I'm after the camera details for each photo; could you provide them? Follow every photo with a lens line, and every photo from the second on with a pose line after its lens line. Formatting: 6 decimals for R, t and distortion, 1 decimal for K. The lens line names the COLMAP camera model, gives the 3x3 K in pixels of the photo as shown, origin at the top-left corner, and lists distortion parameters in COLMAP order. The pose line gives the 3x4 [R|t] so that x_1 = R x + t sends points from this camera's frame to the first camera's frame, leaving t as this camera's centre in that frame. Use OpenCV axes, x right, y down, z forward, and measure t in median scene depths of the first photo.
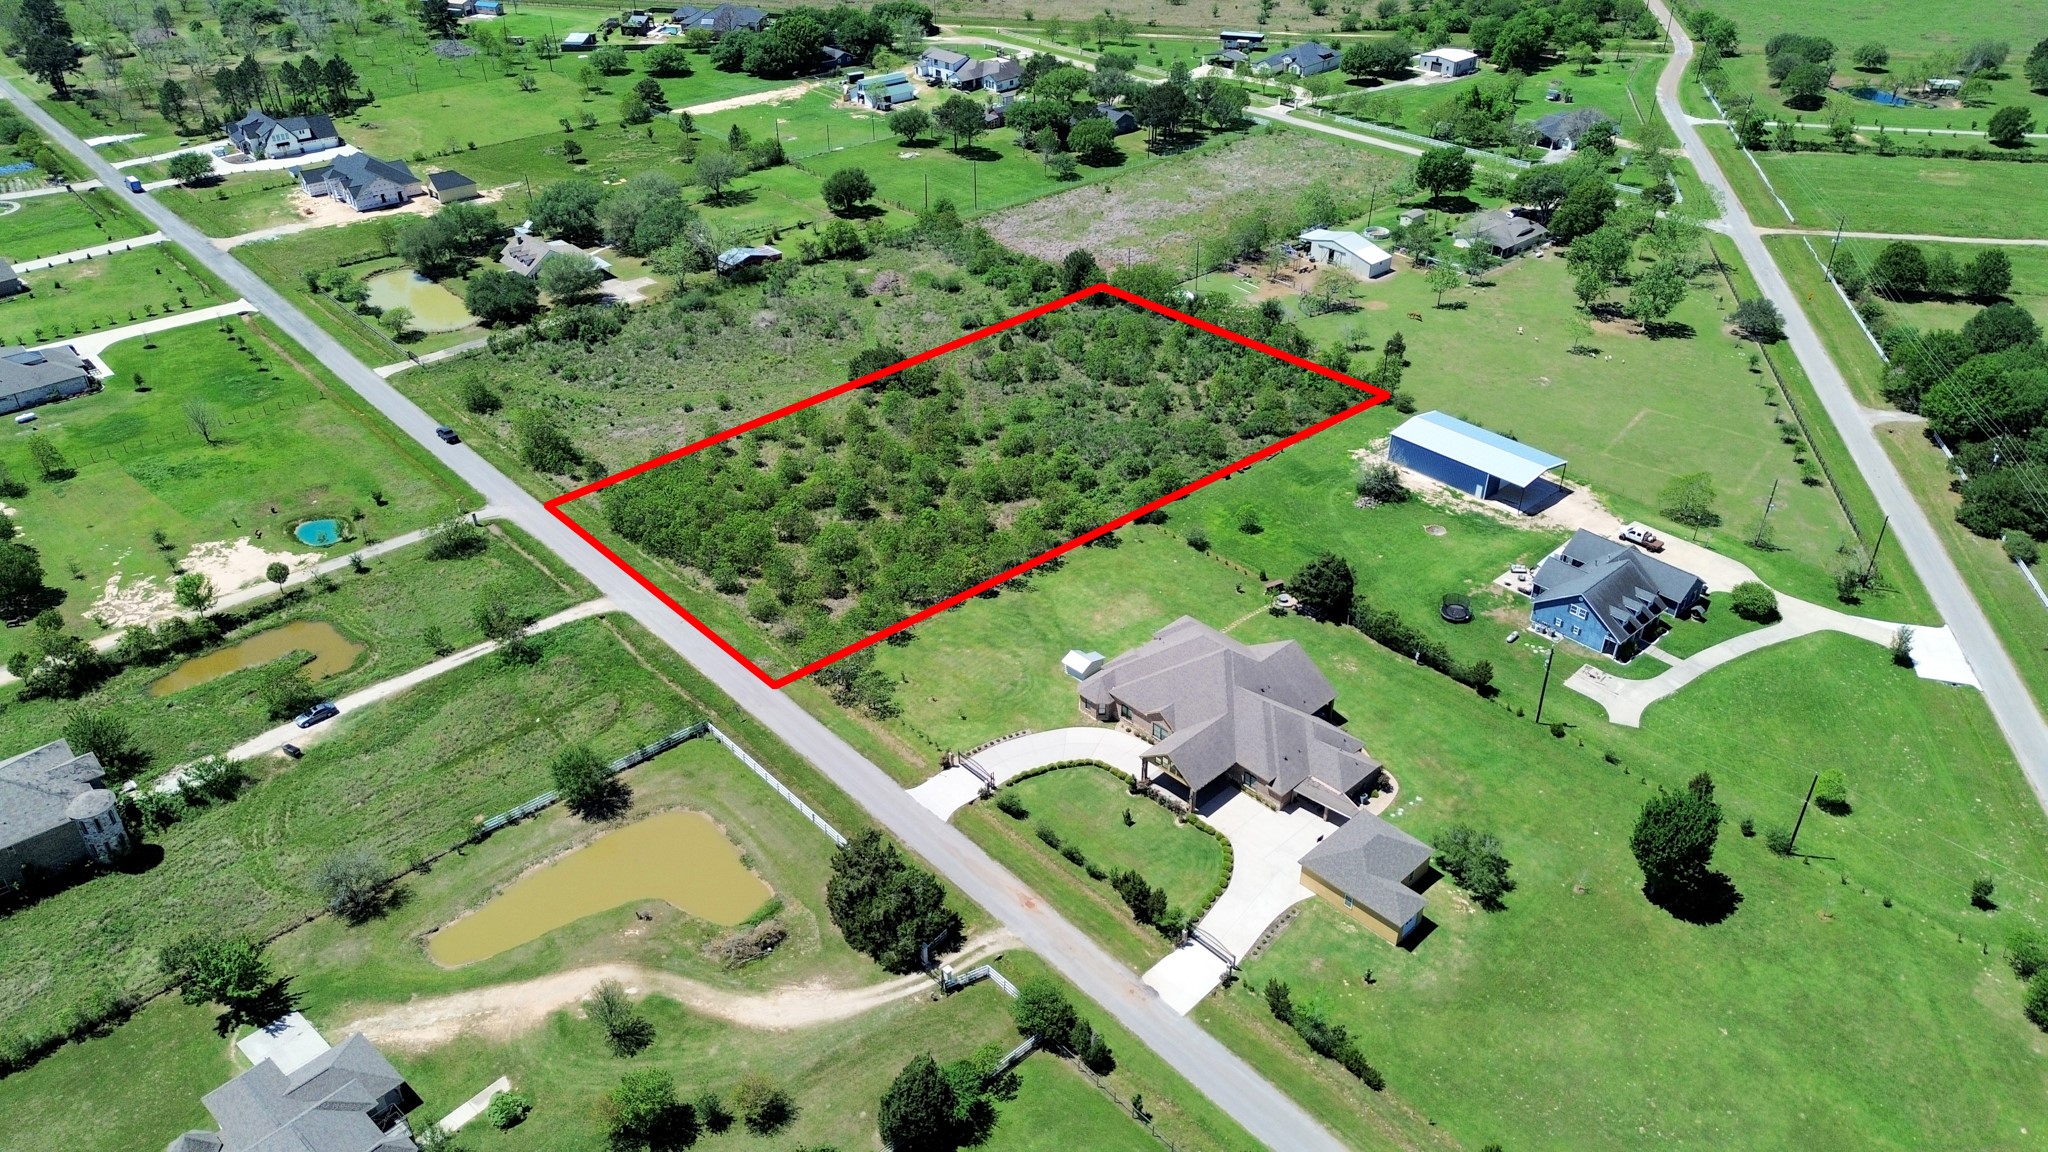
lens RADIAL K [[1441.2, 0, 1026.7], [0, 1441.2, 585.4], [0, 0, 1]] dist [0.073695, -0.067530]
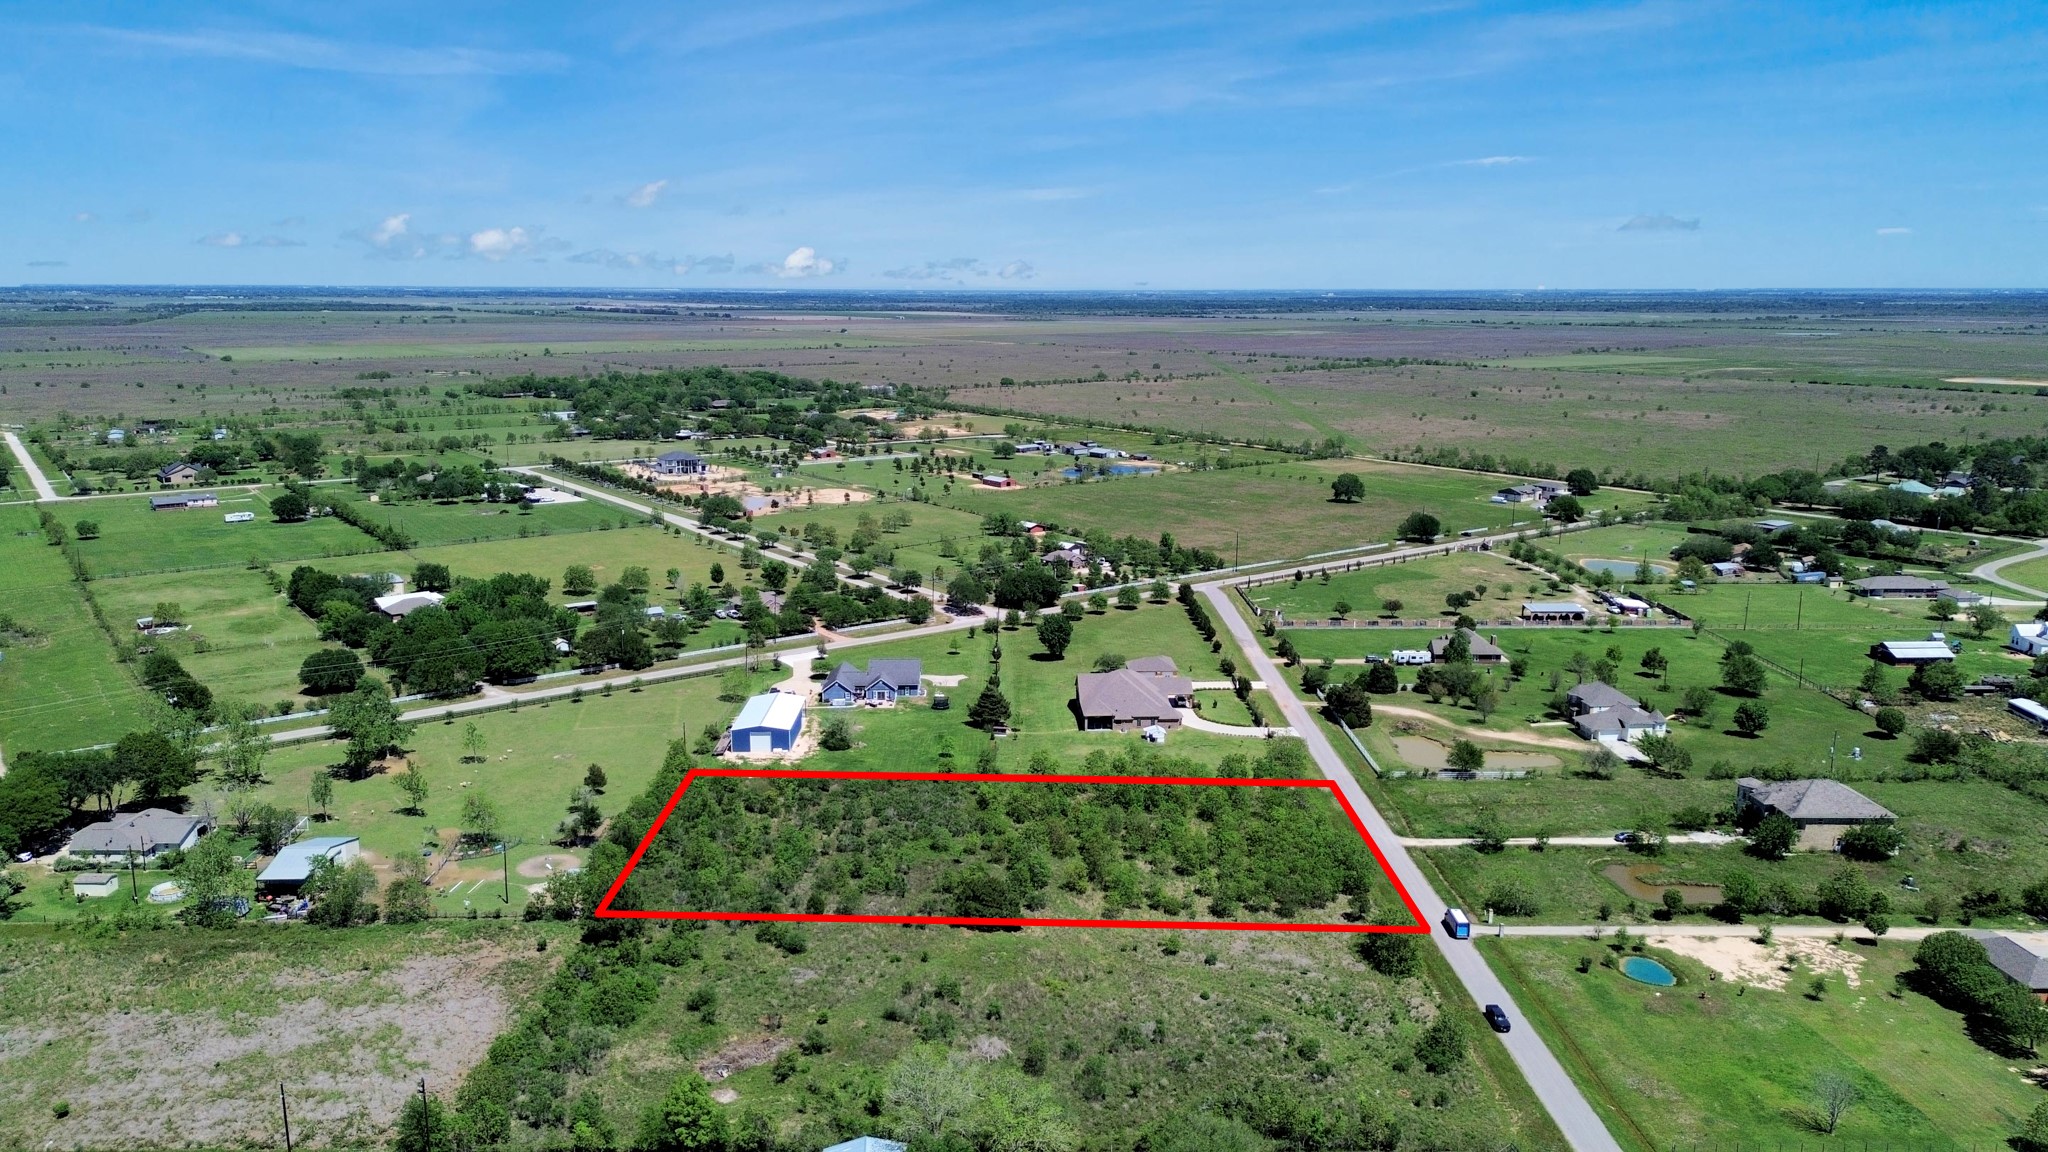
lens RADIAL K [[1435.5, 0, 1031.2], [0, 1435.5, 581.4], [0, 0, 1]] dist [0.126206, -0.167800]
pose [[-0.753432, -0.134468, 0.643629, -0.659069], [0.355248, 0.740454, 0.570550, -0.788820], [-0.553298, 0.658519, -0.510112, 1.335561]]
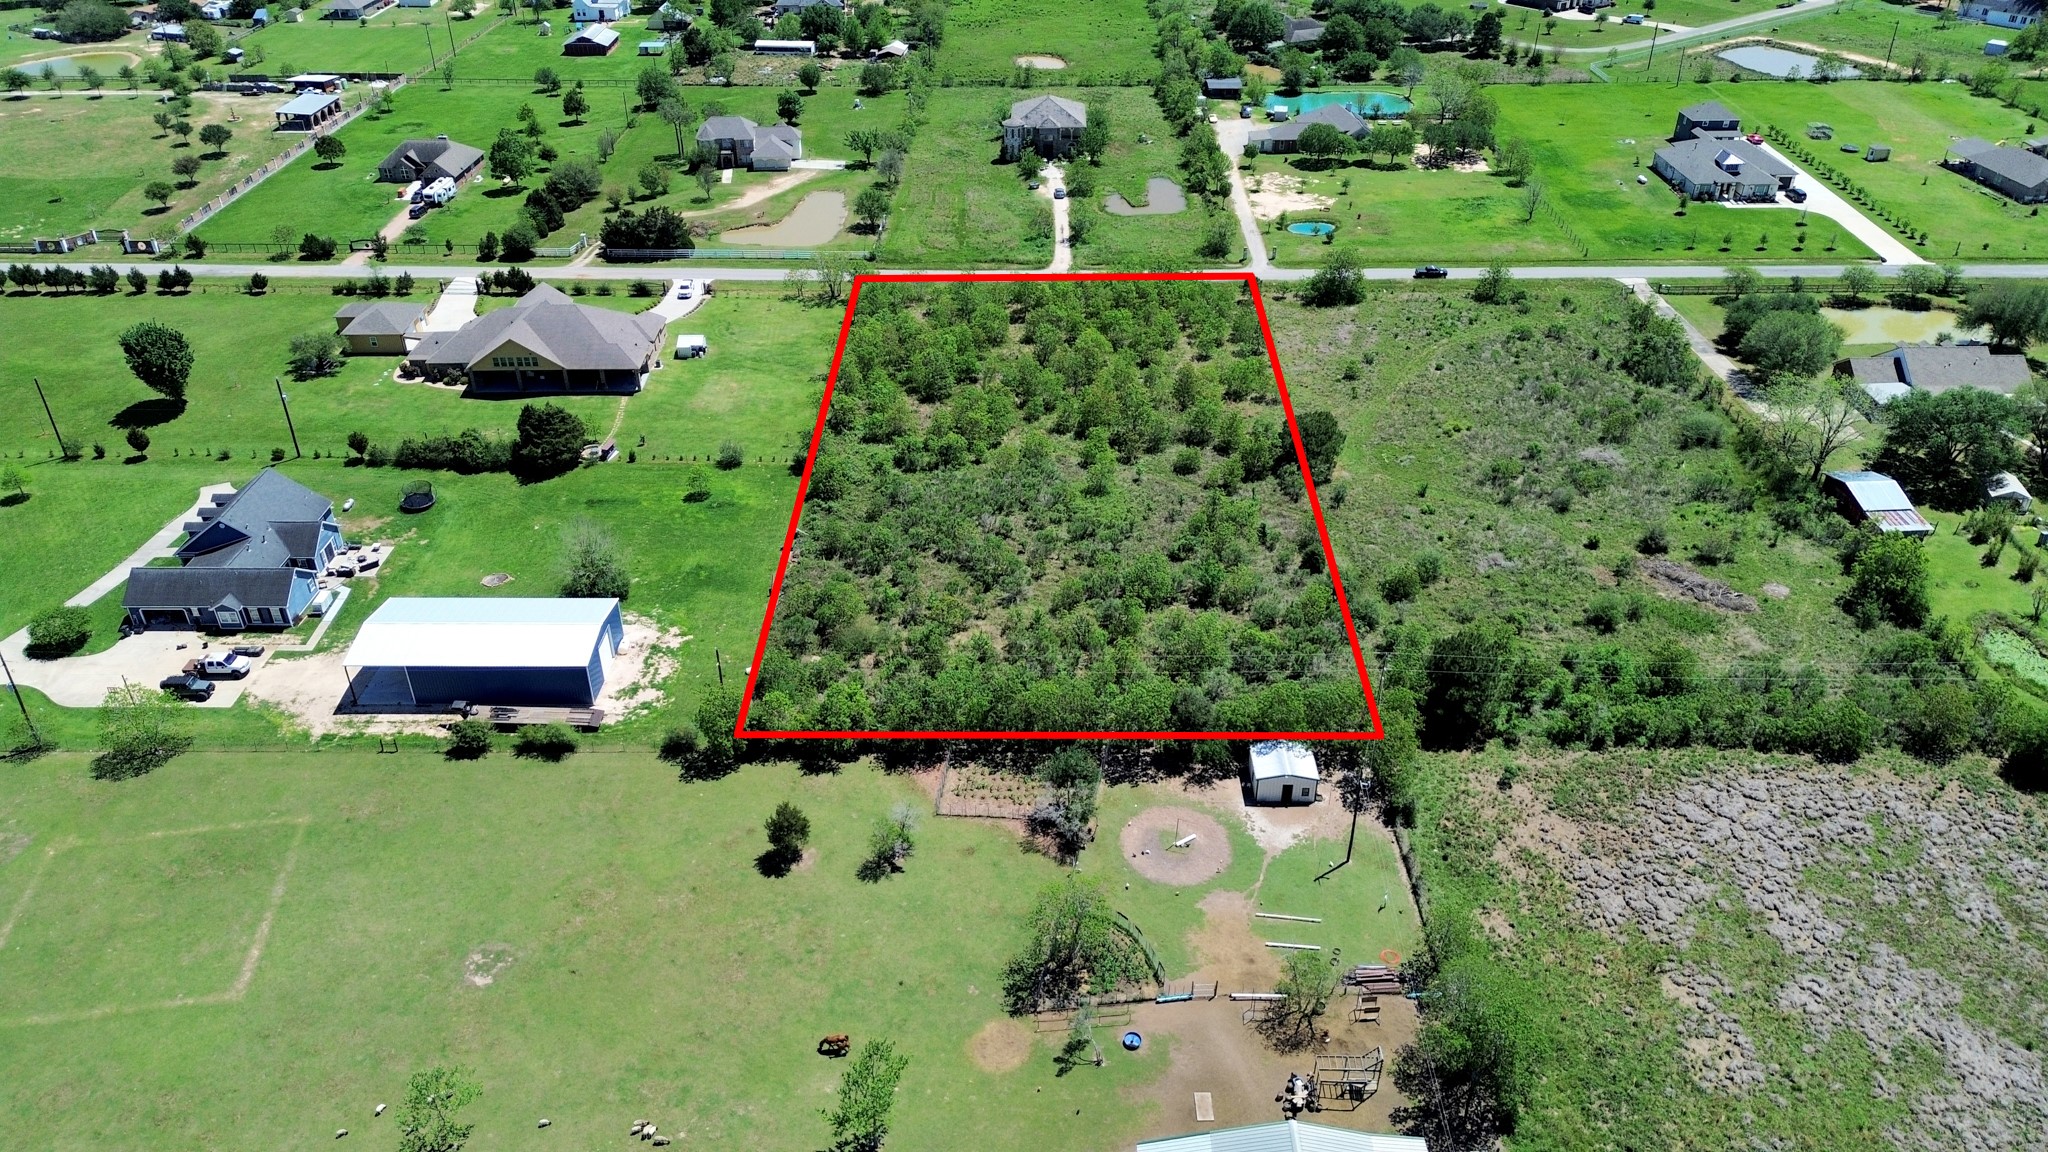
lens RADIAL K [[1441.2, 0, 1026.7], [0, 1441.2, 585.4], [0, 0, 1]] dist [0.073695, -0.067530]
pose [[-0.679356, 0.398510, -0.616170, 0.487945], [-0.395497, 0.508447, 0.764894, -0.633167], [0.618108, 0.763329, -0.187807, 1.139046]]
